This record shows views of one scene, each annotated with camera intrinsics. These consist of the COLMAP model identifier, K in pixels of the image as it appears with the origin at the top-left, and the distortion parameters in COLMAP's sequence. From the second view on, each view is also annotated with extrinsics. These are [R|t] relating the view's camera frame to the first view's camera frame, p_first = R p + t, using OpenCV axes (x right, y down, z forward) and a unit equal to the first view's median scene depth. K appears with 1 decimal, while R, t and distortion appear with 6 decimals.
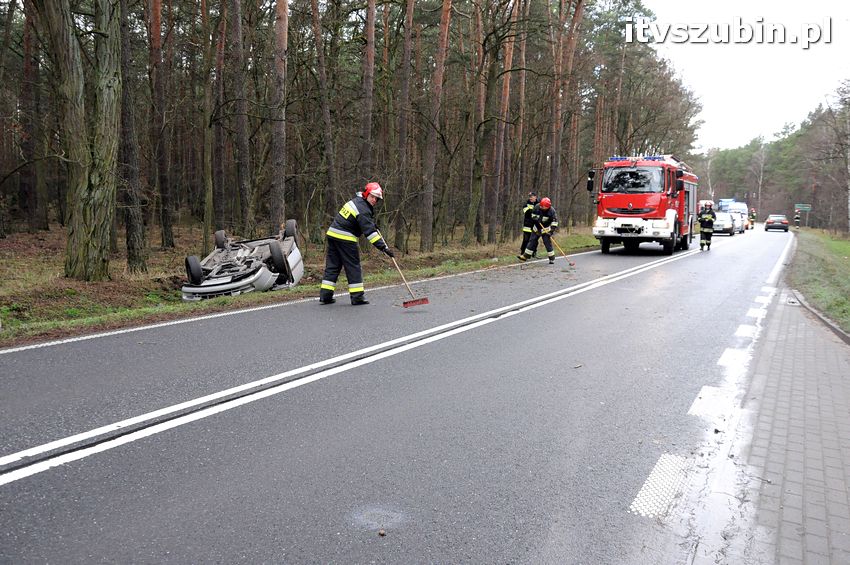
lens RADIAL K [[752.0, 0, 424.1], [0, 752.0, 280.0], [0, 0, 1]] dist [-0.061777, 0.004534]
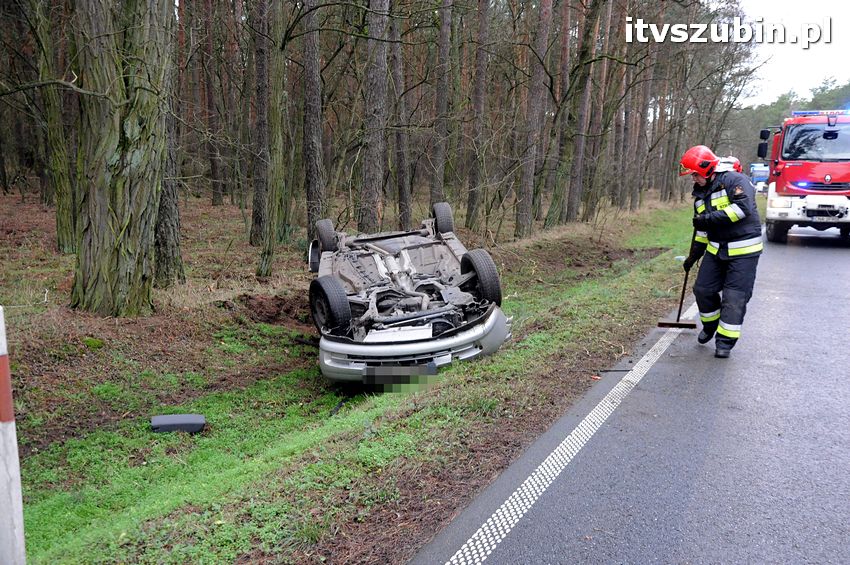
lens RADIAL K [[822.5, 0, 426.4], [0, 822.5, 285.8], [0, 0, 1]] dist [0.001174, 0.000000]
pose [[0.999332, 0.006282, 0.035992, -0.244084], [-0.007861, 0.999006, 0.043877, -0.049052], [-0.035680, -0.044131, 0.998388, 0.382704]]
